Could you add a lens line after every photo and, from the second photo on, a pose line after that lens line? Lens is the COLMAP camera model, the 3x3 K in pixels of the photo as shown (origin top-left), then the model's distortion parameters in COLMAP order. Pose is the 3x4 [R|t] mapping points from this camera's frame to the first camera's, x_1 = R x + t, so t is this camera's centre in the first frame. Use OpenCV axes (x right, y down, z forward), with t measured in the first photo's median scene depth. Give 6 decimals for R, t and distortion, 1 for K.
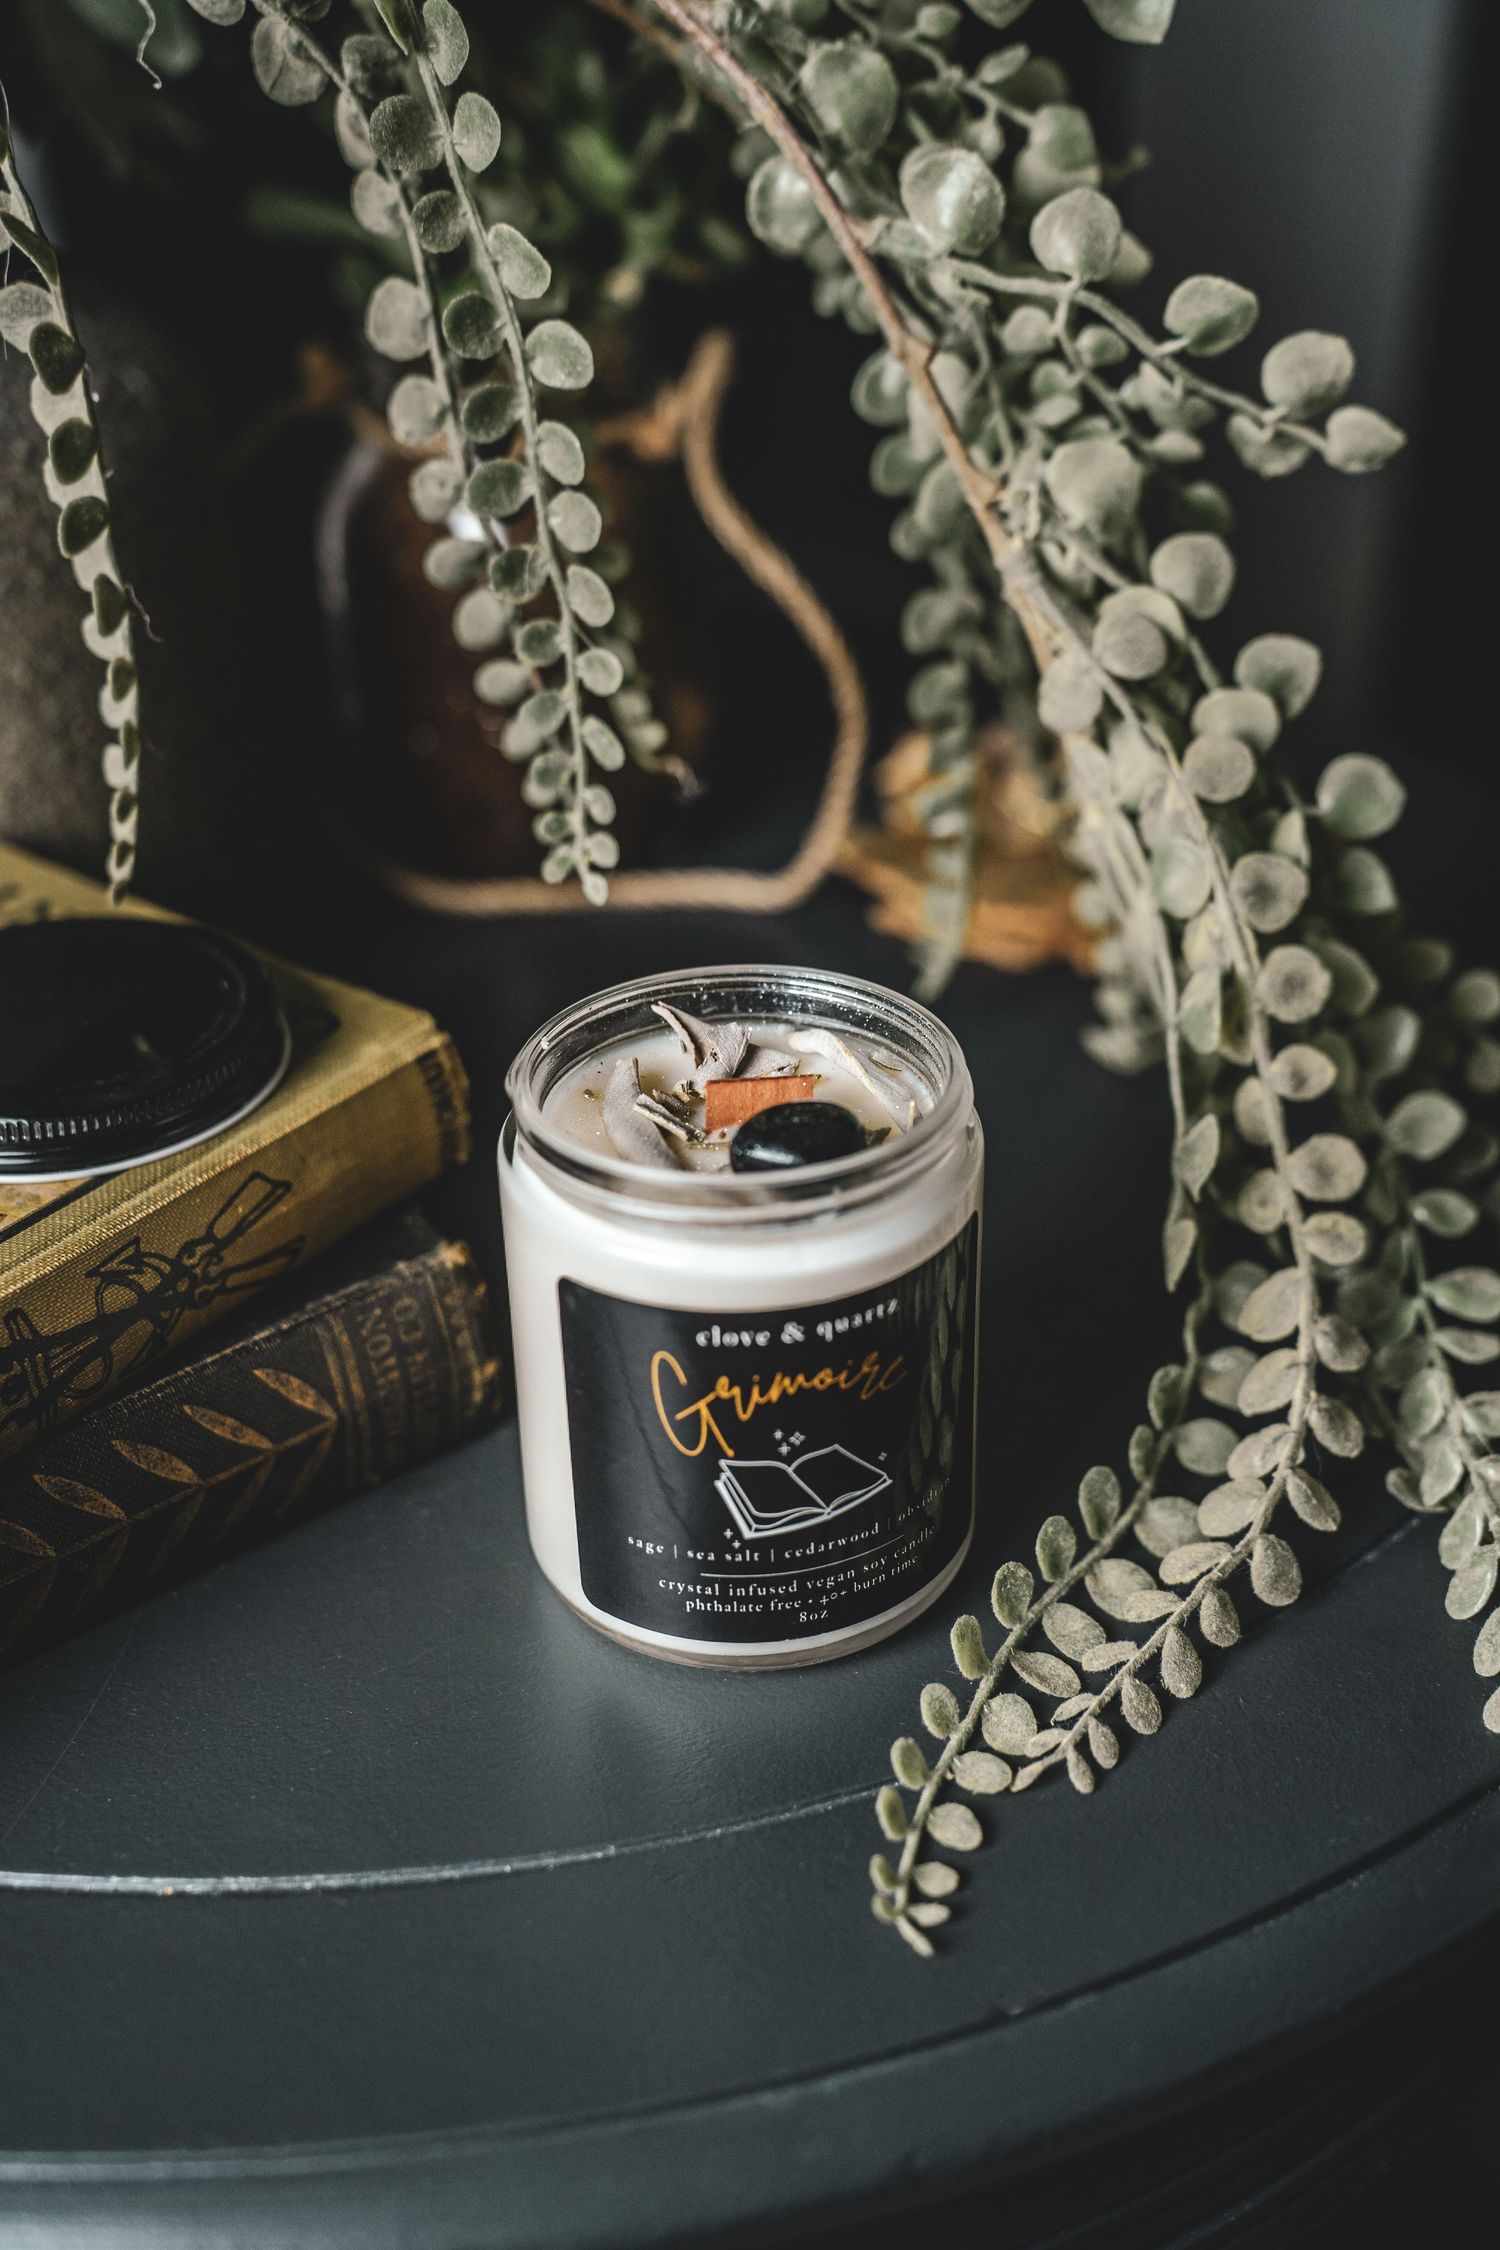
lens RADIAL K [[2608.6, 0, 750.0], [0, 2608.6, 1125.0], [0, 0, 1]] dist [0.098983, 0.017269]
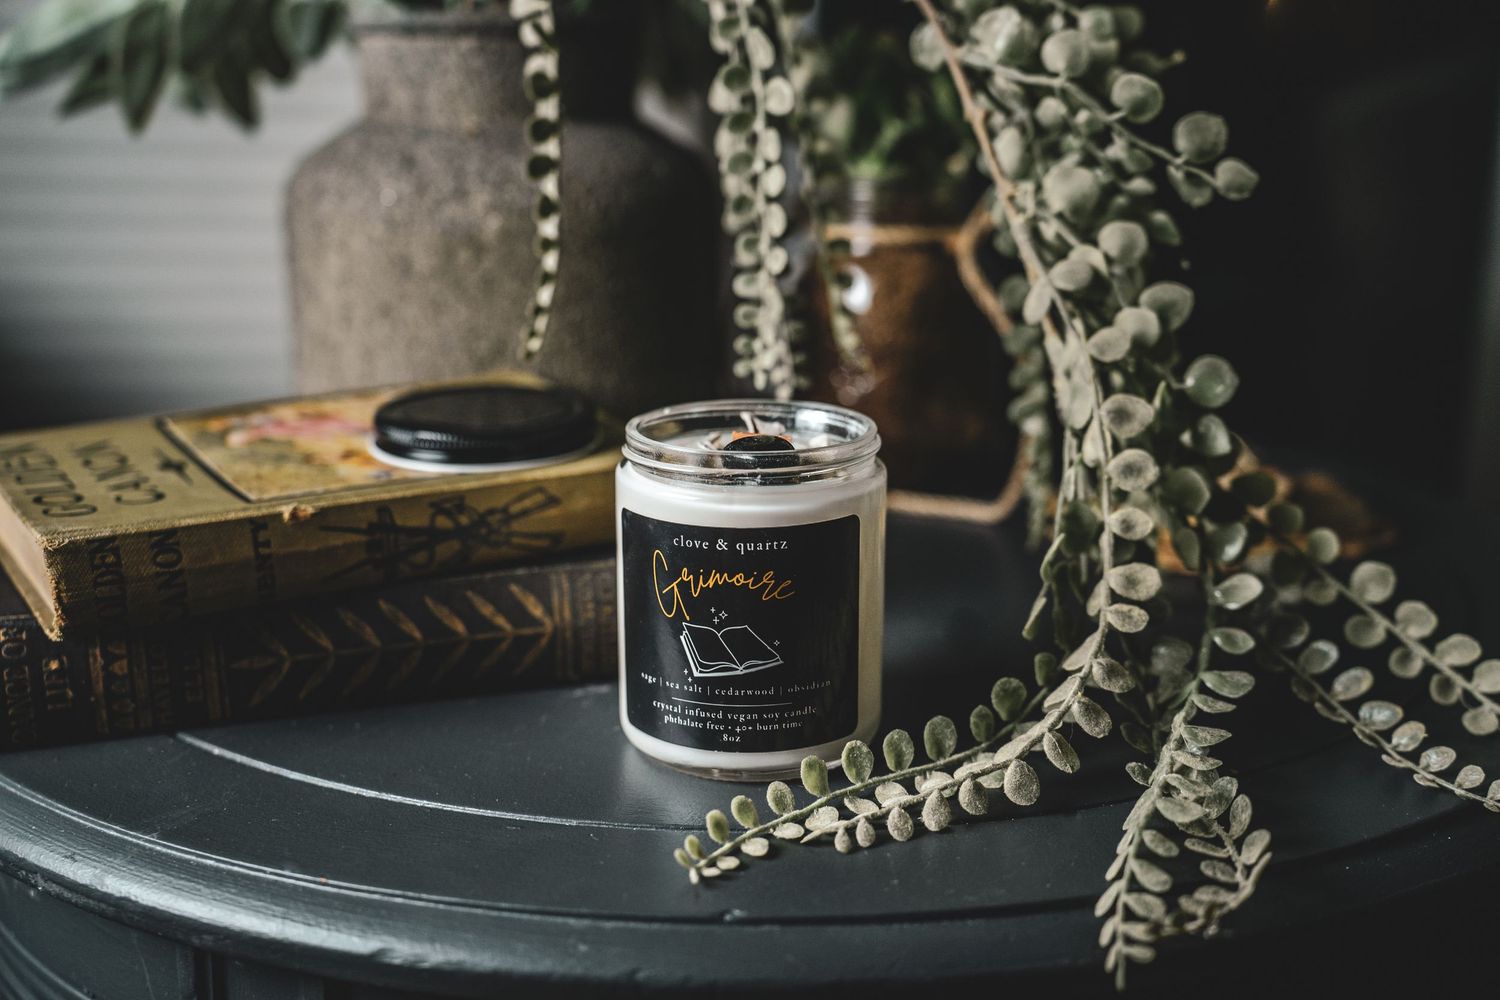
lens RADIAL K [[1739.1, 0, 750.0], [0, 1739.1, 500.0], [0, 0, 1]] dist [0.098983, 0.017269]
pose [[0.918318, 0.120257, -0.377134, 0.406550], [-0.216430, 0.950255, -0.223996, 0.265165], [0.331436, 0.287322, 0.898663, -0.063420]]
